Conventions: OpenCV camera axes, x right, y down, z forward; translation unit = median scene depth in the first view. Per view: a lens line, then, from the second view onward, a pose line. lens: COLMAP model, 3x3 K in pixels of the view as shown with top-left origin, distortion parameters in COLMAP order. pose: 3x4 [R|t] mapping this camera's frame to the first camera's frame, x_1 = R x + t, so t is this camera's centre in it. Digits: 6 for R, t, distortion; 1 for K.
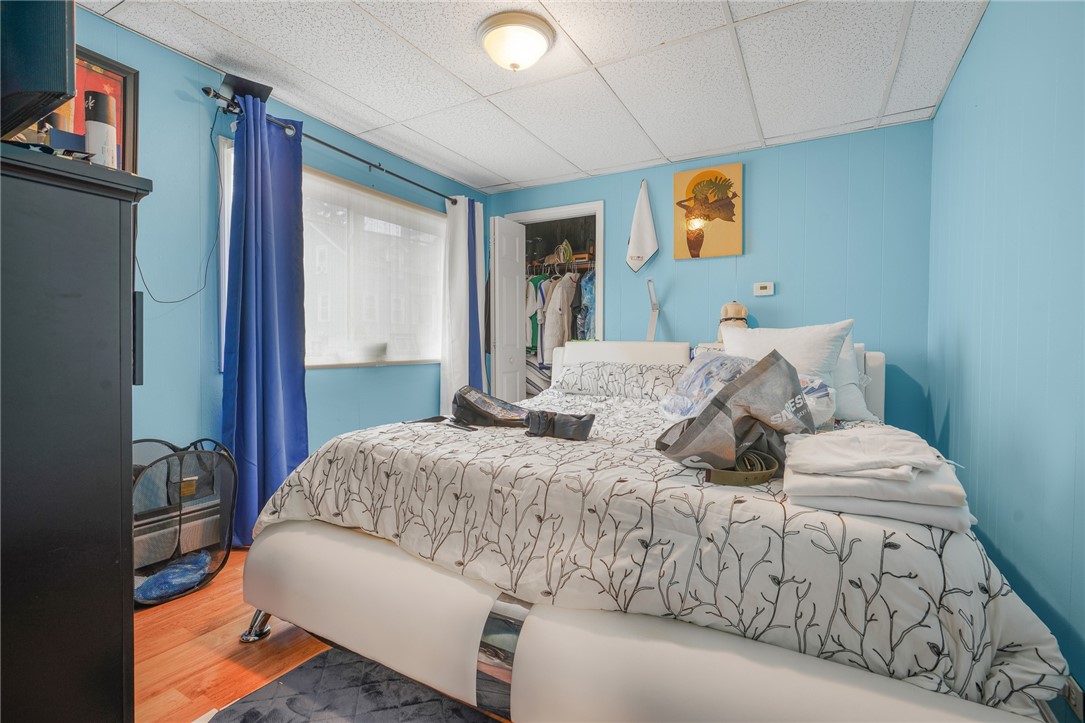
lens RADIAL K [[491.4, 0, 542.5], [0, 491.4, 361.5], [0, 0, 1]] dist [-0.001050, -0.000035]
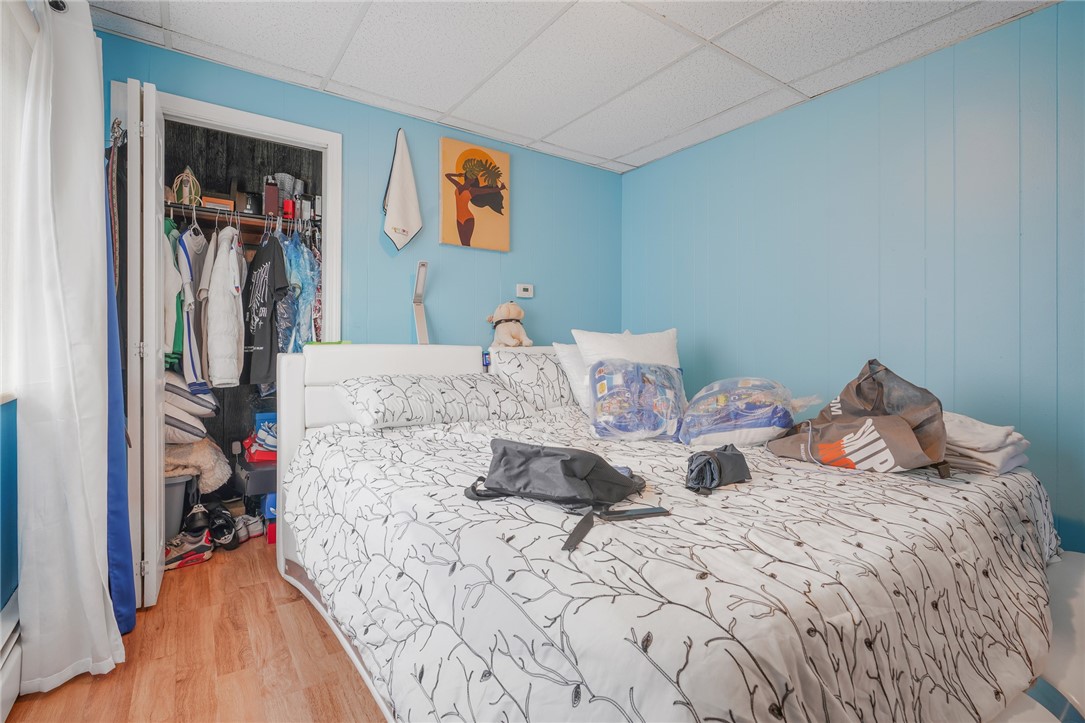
lens RADIAL K [[509.4, 0, 543.2], [0, 509.4, 345.1], [0, 0, 1]] dist [-0.003697, -0.000319]
pose [[0.428822, -0.007984, 0.903354, -0.434282], [0.026517, 0.999641, -0.003753, -0.033114], [-0.903000, 0.025564, 0.428880, 0.512535]]
